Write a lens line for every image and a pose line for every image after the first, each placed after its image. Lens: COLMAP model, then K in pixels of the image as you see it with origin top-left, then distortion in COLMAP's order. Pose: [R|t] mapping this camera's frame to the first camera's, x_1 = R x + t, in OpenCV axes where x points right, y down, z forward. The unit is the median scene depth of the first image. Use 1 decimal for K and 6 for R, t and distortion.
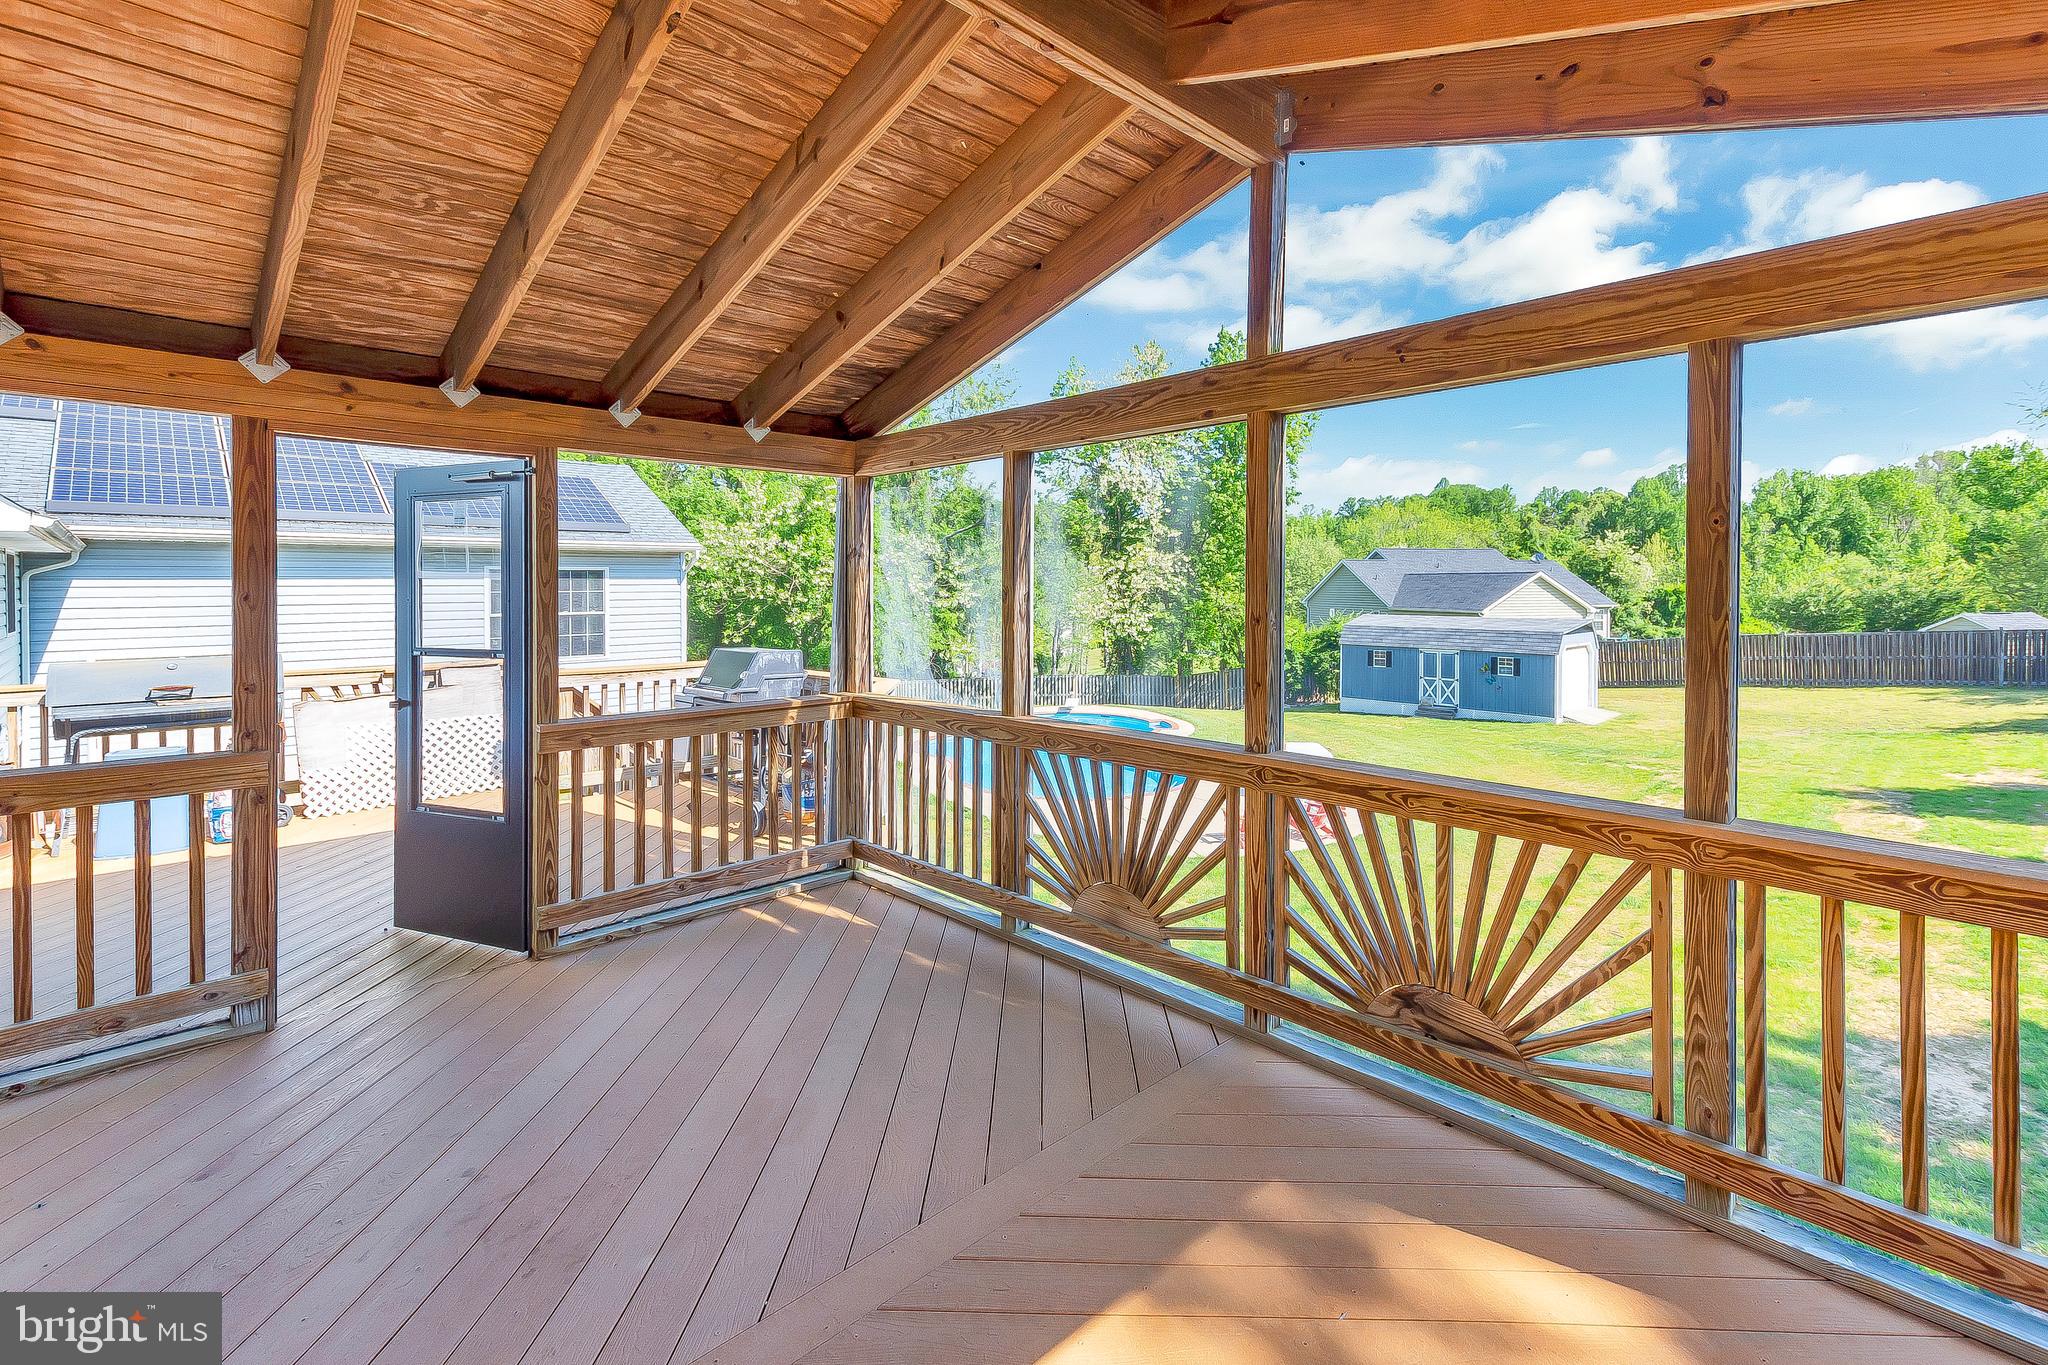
lens RADIAL K [[917.0, 0, 1019.1], [0, 917.0, 600.1], [0, 0, 1]] dist [0.016740, 0.000497]
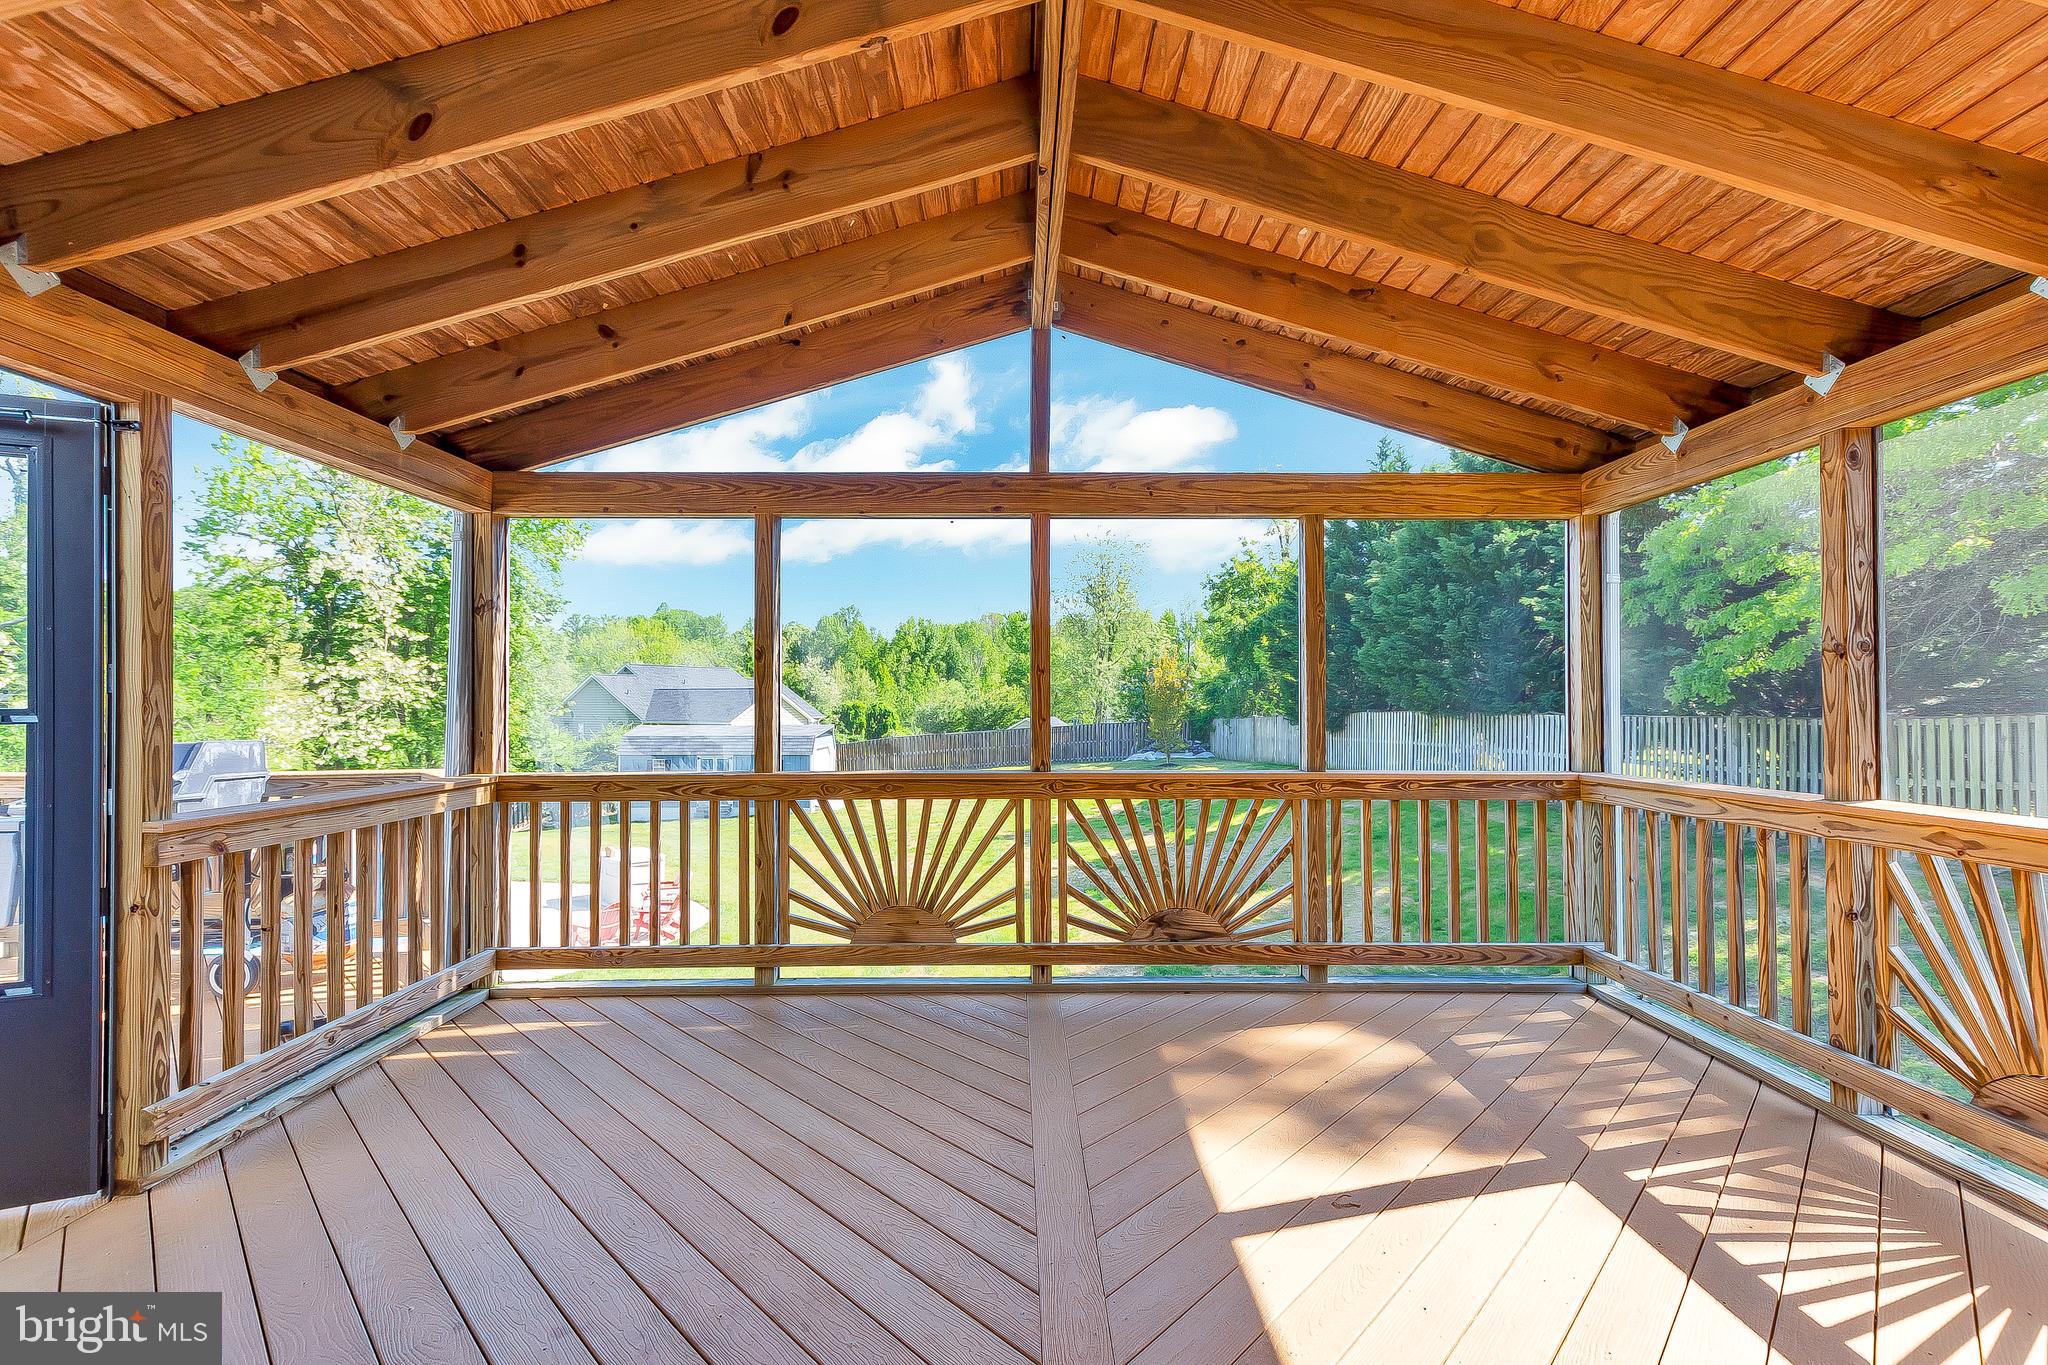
lens RADIAL K [[887.5, 0, 1021.4], [0, 887.5, 700.0], [0, 0, 1]] dist [0.012655, -0.000626]
pose [[0.681859, 0.002683, 0.731479, -0.475217], [0.012272, 0.999811, -0.015108, 0.056820], [-0.731381, 0.019278, 0.681697, 0.106738]]
